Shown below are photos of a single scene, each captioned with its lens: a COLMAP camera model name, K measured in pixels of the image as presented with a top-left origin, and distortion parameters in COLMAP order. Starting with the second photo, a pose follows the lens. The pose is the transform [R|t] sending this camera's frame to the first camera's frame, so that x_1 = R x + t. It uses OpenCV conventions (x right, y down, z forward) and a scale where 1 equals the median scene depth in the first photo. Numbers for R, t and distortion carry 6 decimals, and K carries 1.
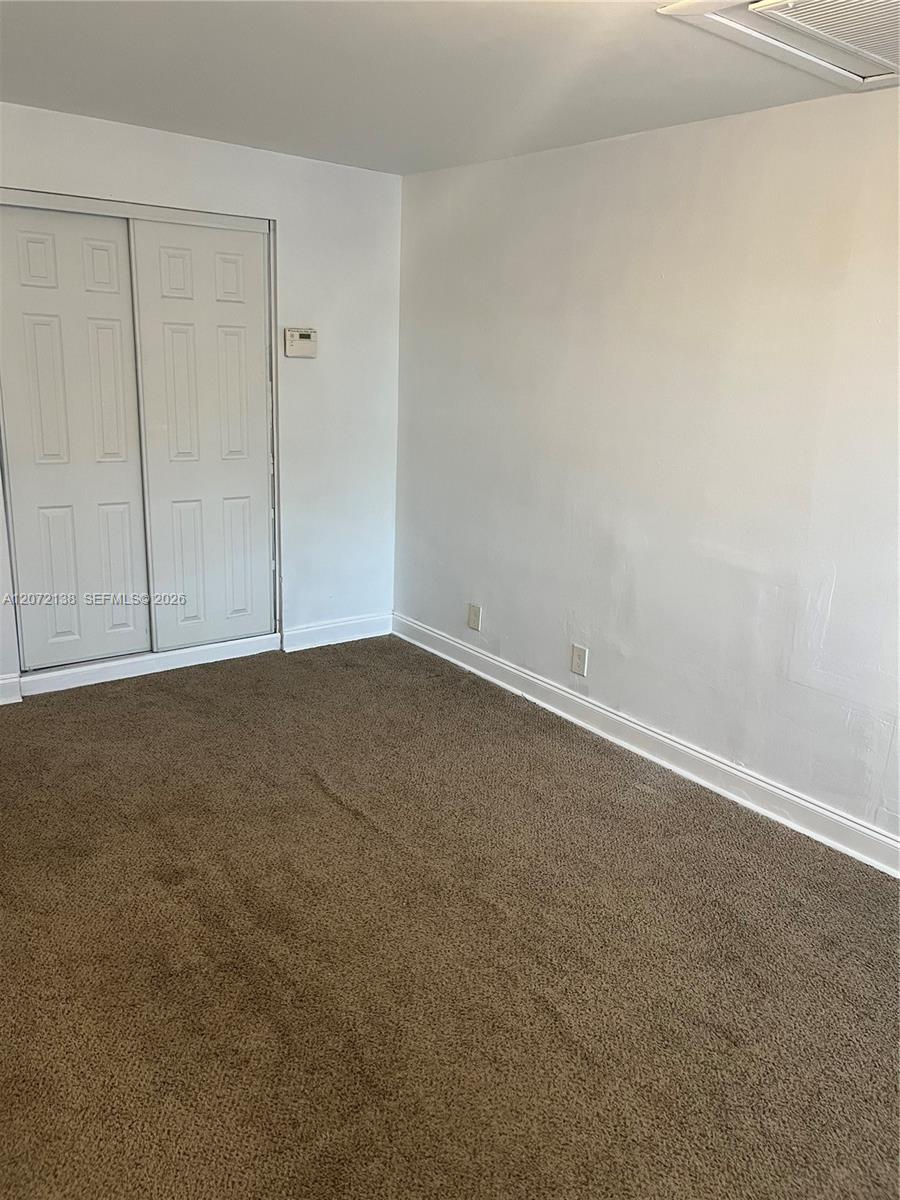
lens RADIAL K [[907.2, 0, 456.7], [0, 907.2, 603.1], [0, 0, 1]] dist [0.060166, -0.066283]
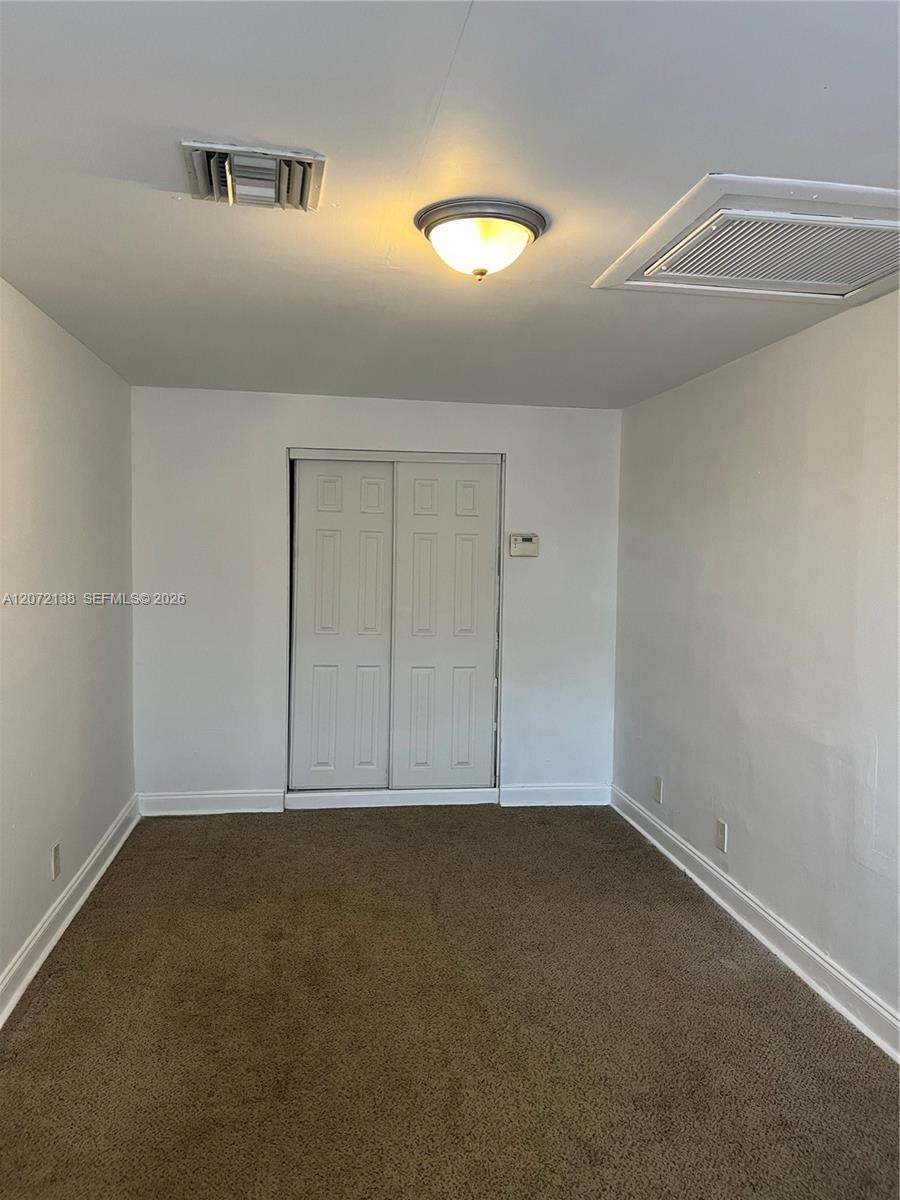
lens RADIAL K [[907.2, 0, 461.6], [0, 907.2, 593.3], [0, 0, 1]] dist [0.060166, -0.066283]
pose [[0.872071, -0.004879, -0.489355, 0.398961], [-0.115426, 0.969688, -0.215366, 0.056689], [0.475573, 0.244298, 0.845073, -0.060539]]
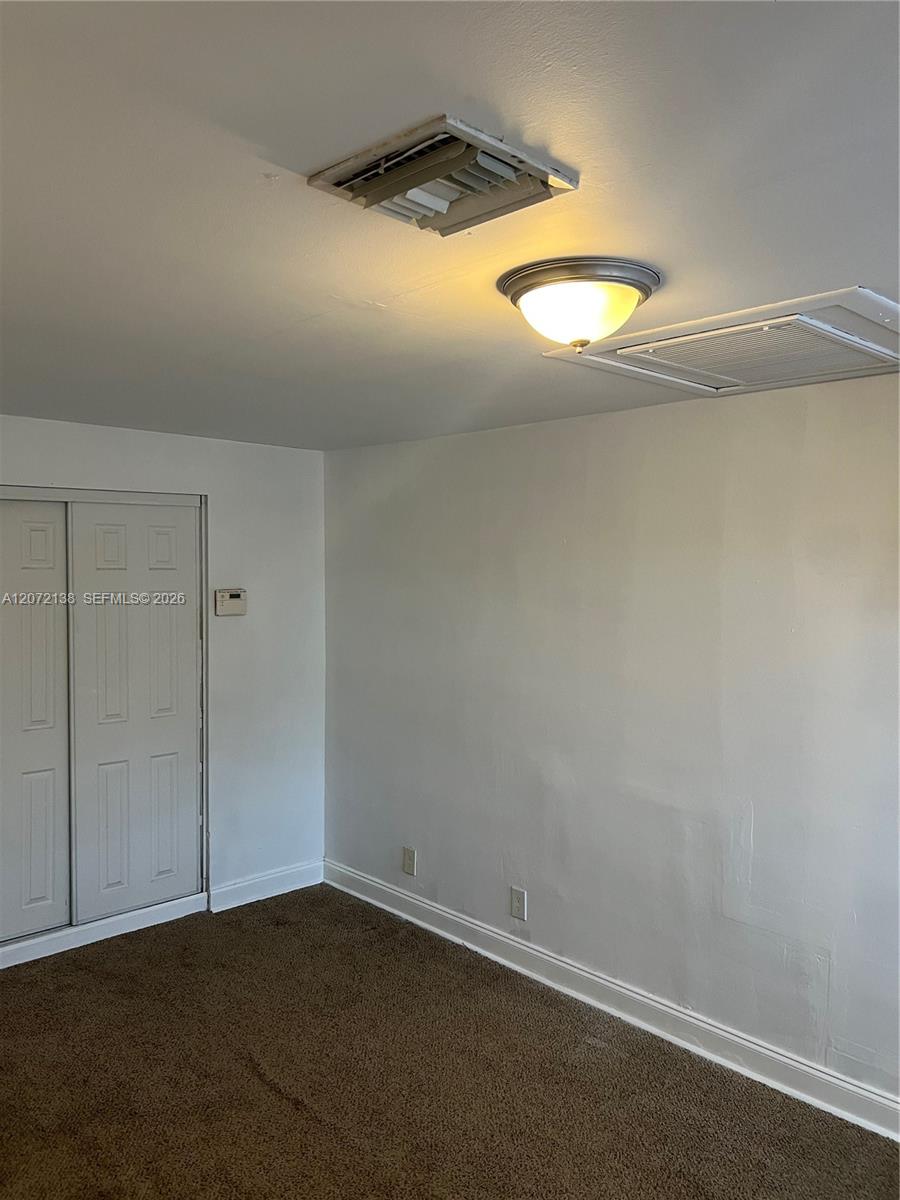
lens RADIAL K [[907.2, 0, 456.4], [0, 907.2, 598.3], [0, 0, 1]] dist [0.060166, -0.066283]
pose [[0.994877, -0.041689, 0.092101, -0.010101], [0.062055, 0.971022, -0.230792, -0.036121], [-0.079811, 0.235325, 0.968634, -0.040204]]
